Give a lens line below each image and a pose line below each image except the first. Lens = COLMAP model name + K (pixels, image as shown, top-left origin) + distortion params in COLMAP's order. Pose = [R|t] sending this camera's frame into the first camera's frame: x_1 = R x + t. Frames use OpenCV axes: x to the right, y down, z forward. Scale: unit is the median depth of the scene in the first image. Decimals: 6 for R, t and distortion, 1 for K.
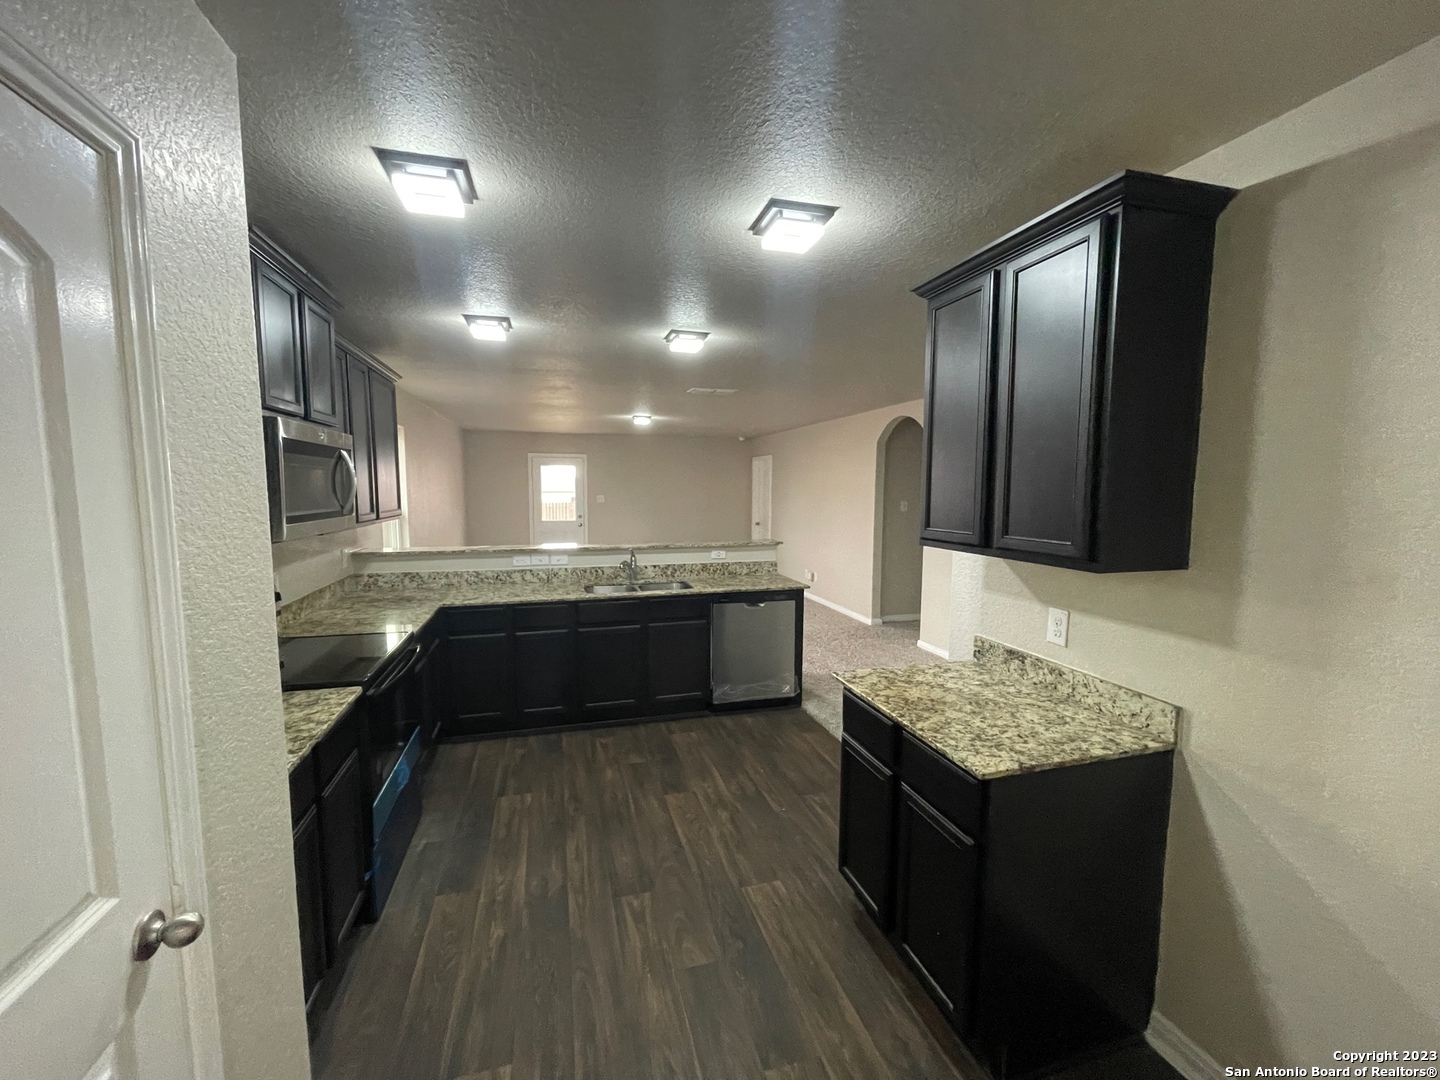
lens RADIAL K [[584.2, 0, 716.9], [0, 584.2, 536.1], [0, 0, 1]] dist [0.000125, 0.000143]
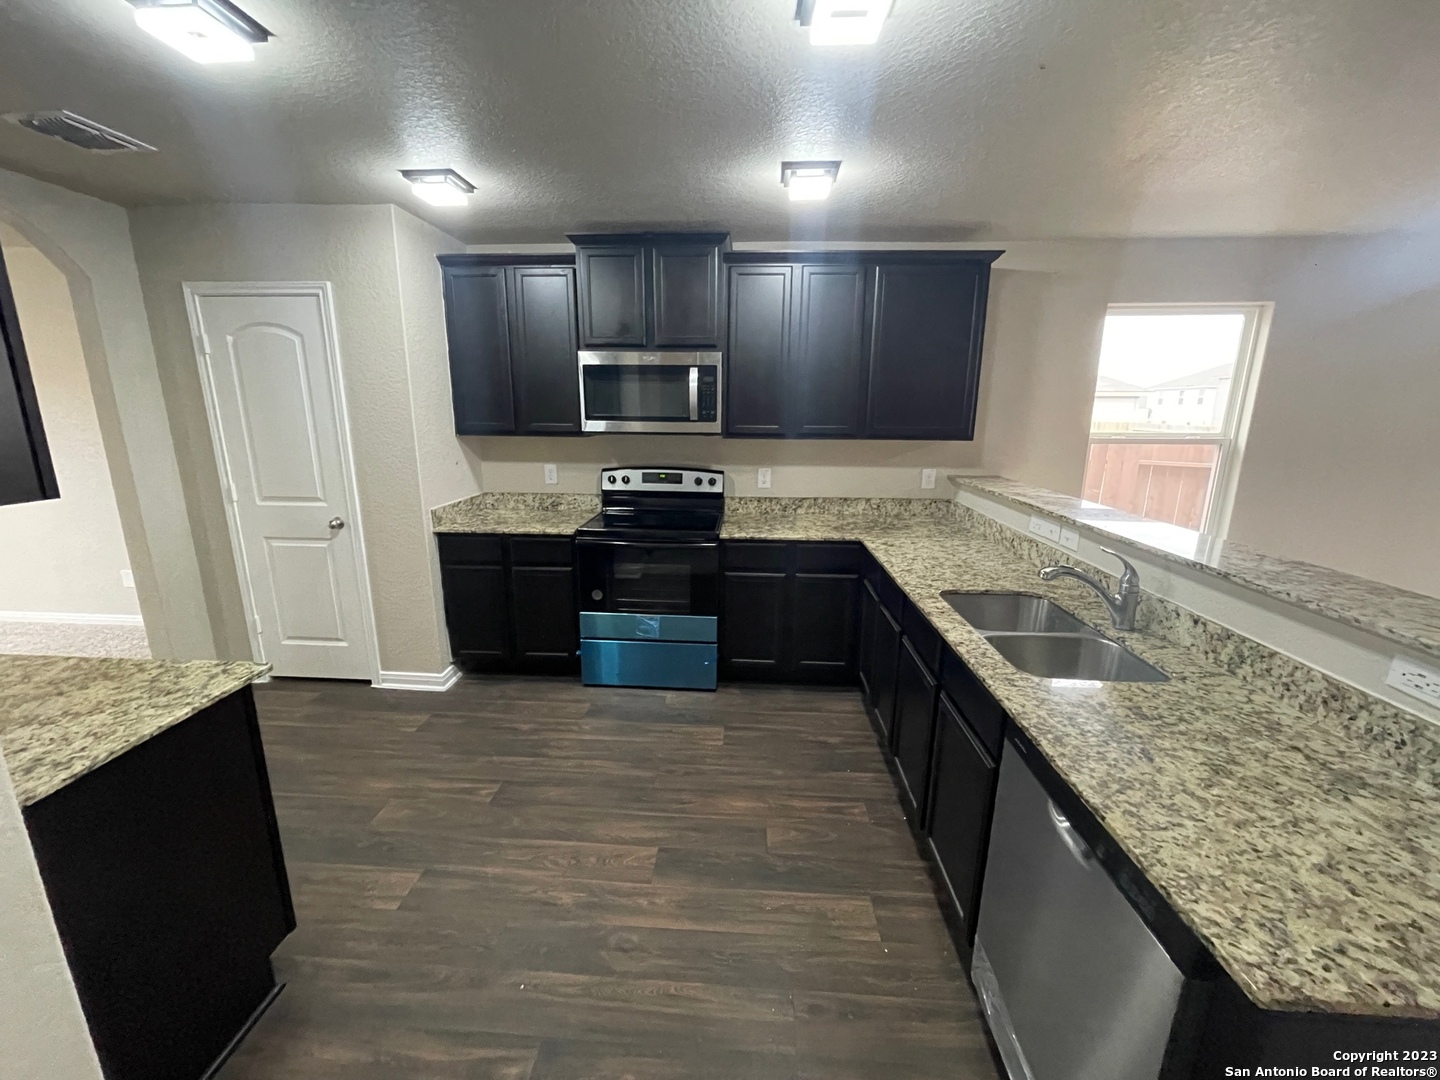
lens RADIAL K [[584.2, 0, 708.7], [0, 584.2, 544.3], [0, 0, 1]] dist [0.000125, 0.000143]
pose [[-0.332280, 0.210878, -0.919304, 0.341764], [-0.086381, 0.963785, 0.252303, -0.063063], [0.939217, 0.163245, -0.302031, 0.911954]]
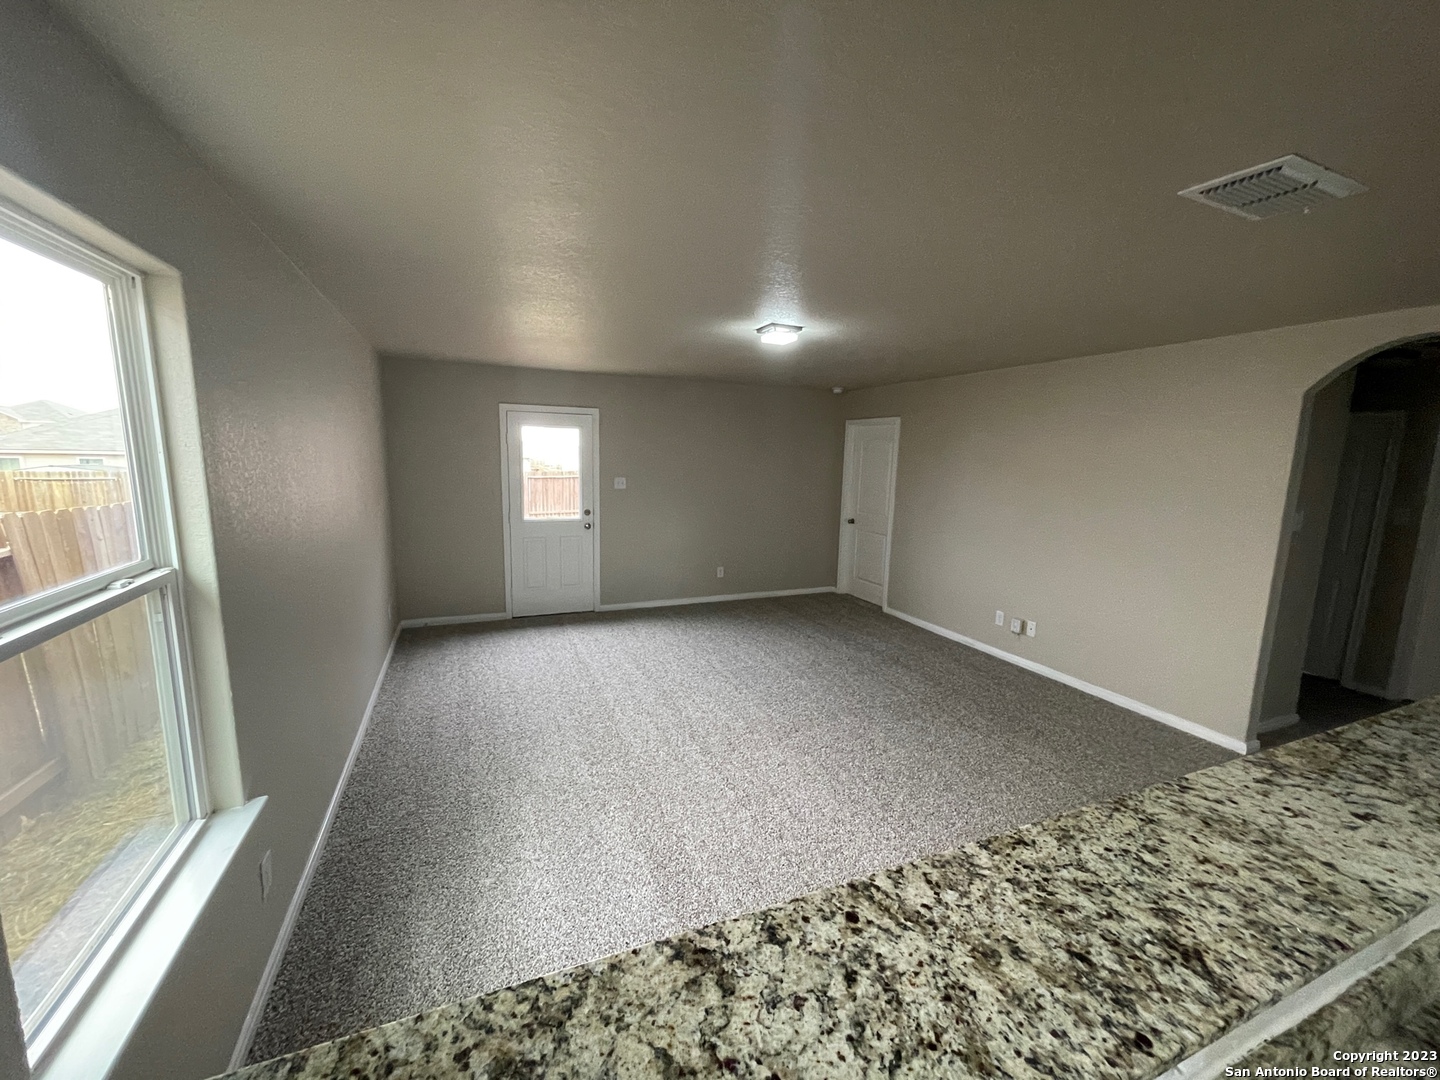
lens RADIAL K [[584.2, 0, 715.5], [0, 584.2, 541.2], [0, 0, 1]] dist [0.000125, 0.000143]
pose [[0.991384, -0.001143, 0.130986, -0.436621], [-0.008057, 0.997537, 0.069680, -0.112288], [-0.130743, -0.070135, 0.988932, 0.922392]]
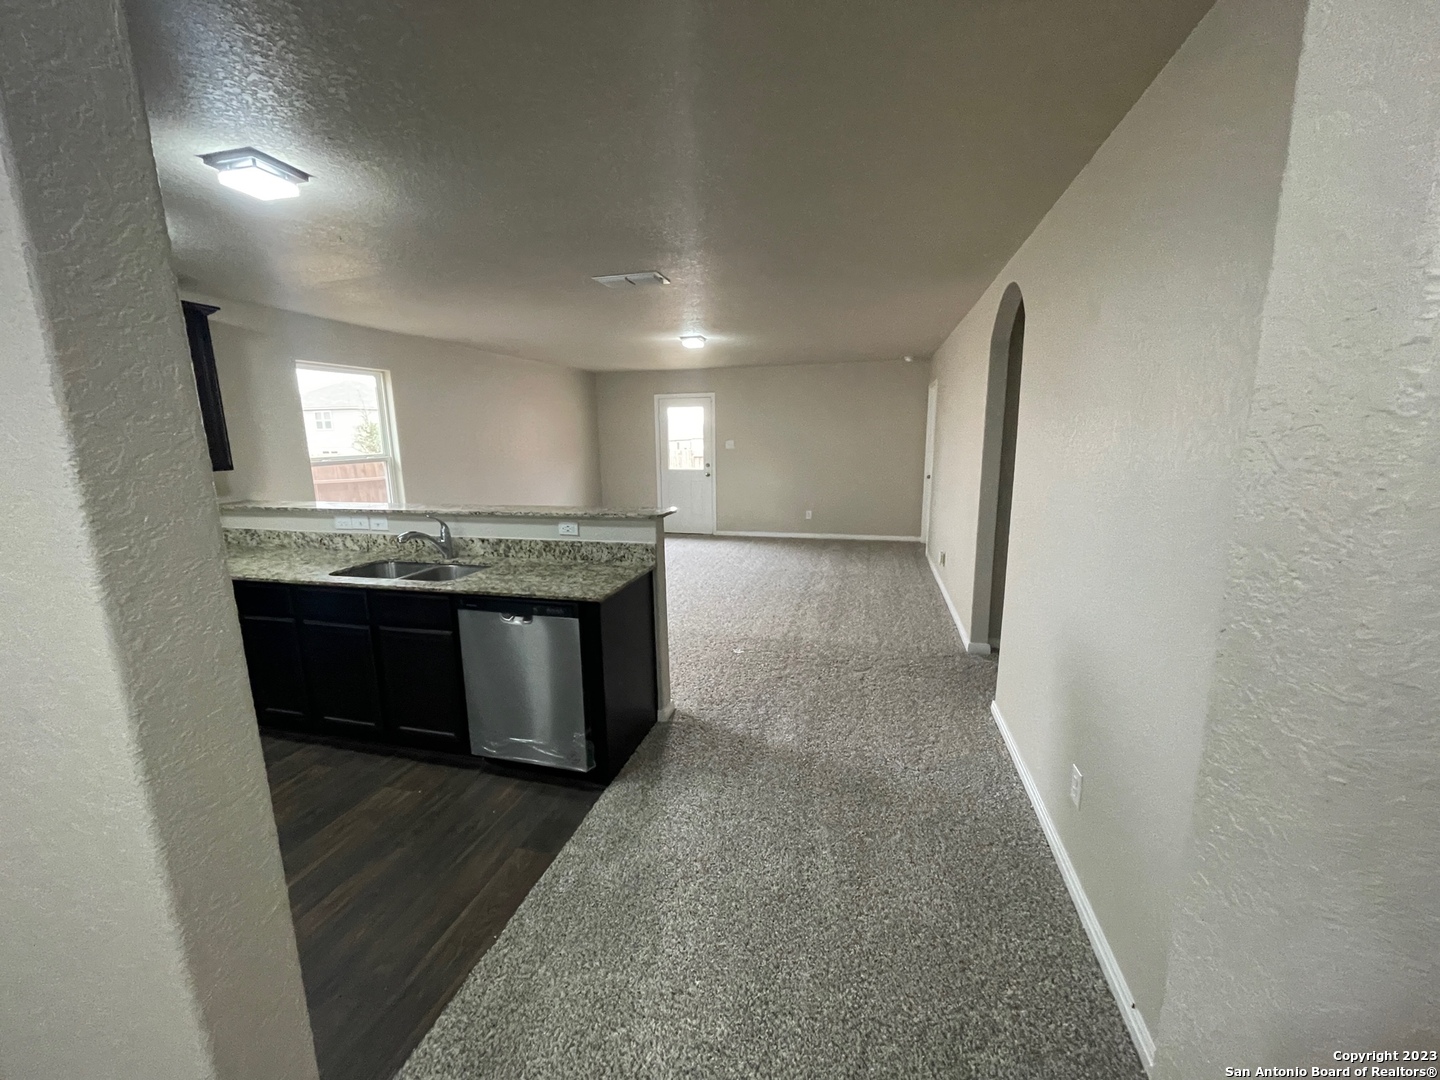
lens RADIAL K [[584.2, 0, 719.4], [0, 584.2, 545.0], [0, 0, 1]] dist [0.000125, 0.000143]
pose [[0.860022, 0.079080, -0.504092, 0.558417], [-0.024668, 0.993206, 0.113726, -0.034511], [0.509661, -0.085372, 0.856129, 0.593539]]
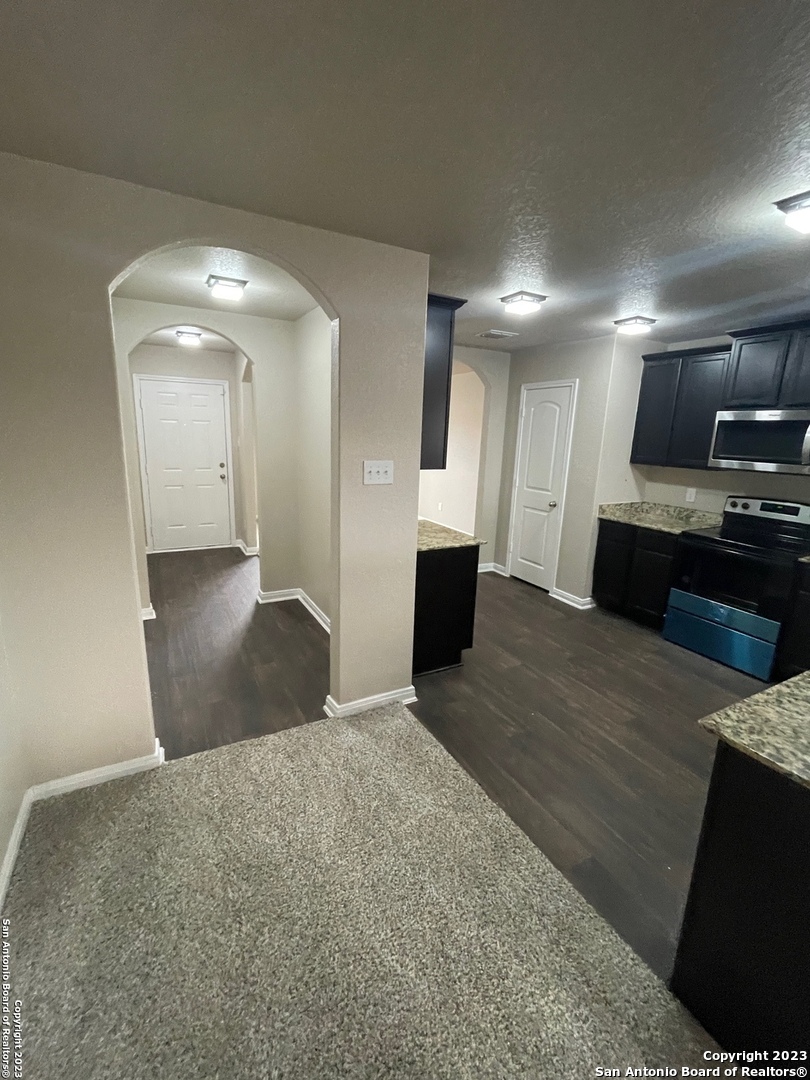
lens RADIAL K [[457.4, 0, 403.8], [0, 457.4, 539.9], [0, 0, 1]] dist [-0.003085, -0.000201]
pose [[-0.974769, 0.015264, -0.222695, 0.412551], [-0.056131, 0.948839, 0.310732, -0.102640], [0.216045, 0.315392, -0.924041, 1.220252]]
